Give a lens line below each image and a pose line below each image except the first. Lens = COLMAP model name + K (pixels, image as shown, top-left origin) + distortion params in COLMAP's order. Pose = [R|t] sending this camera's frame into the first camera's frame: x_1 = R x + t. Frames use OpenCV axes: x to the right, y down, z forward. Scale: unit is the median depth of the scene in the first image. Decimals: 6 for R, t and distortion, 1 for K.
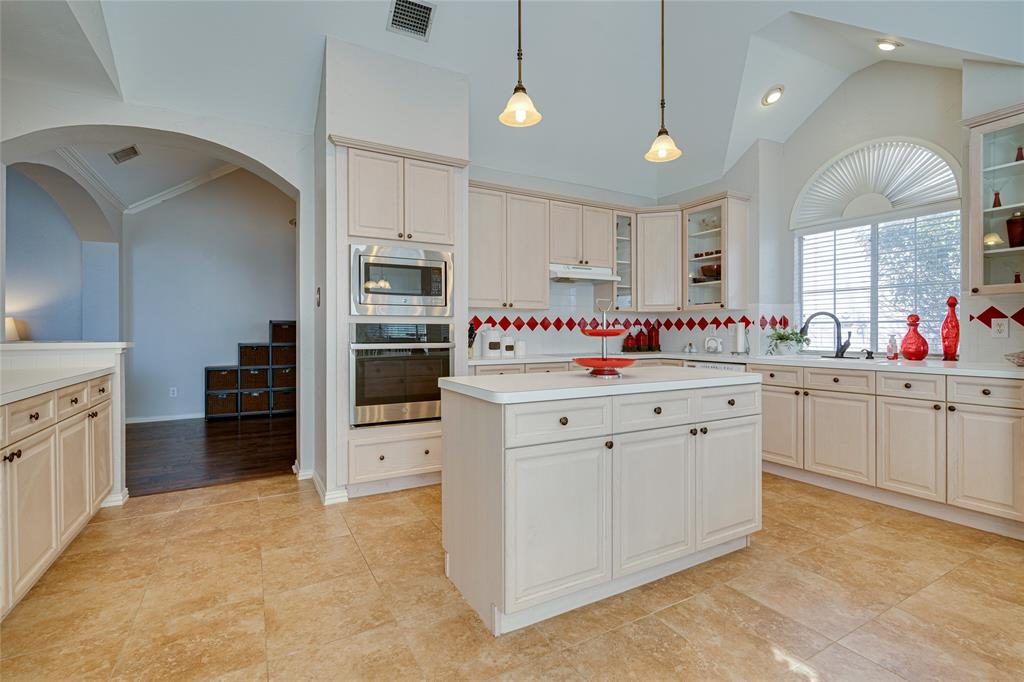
lens RADIAL K [[464.8, 0, 512.4], [0, 464.8, 335.0], [0, 0, 1]] dist [-0.001590, 0.002029]
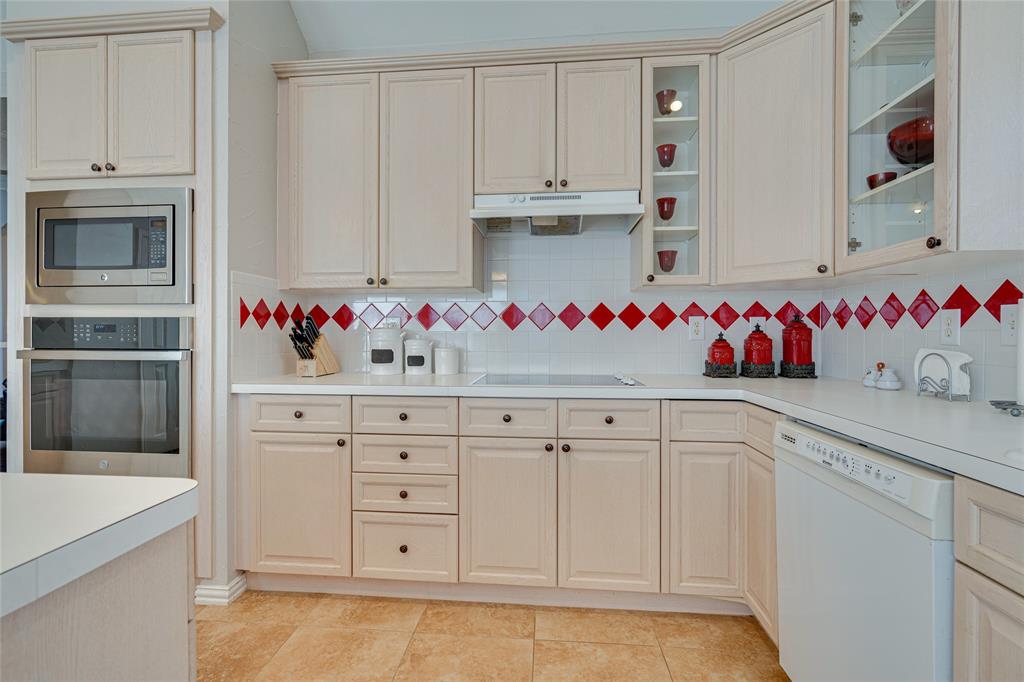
lens RADIAL K [[464.8, 0, 510.2], [0, 464.8, 333.7], [0, 0, 1]] dist [-0.001590, 0.002029]
pose [[0.827477, 0.004466, -0.561482, 0.364855], [-0.003685, 0.999990, 0.002524, -0.005403], [0.561487, -0.000020, 0.827485, 0.562328]]
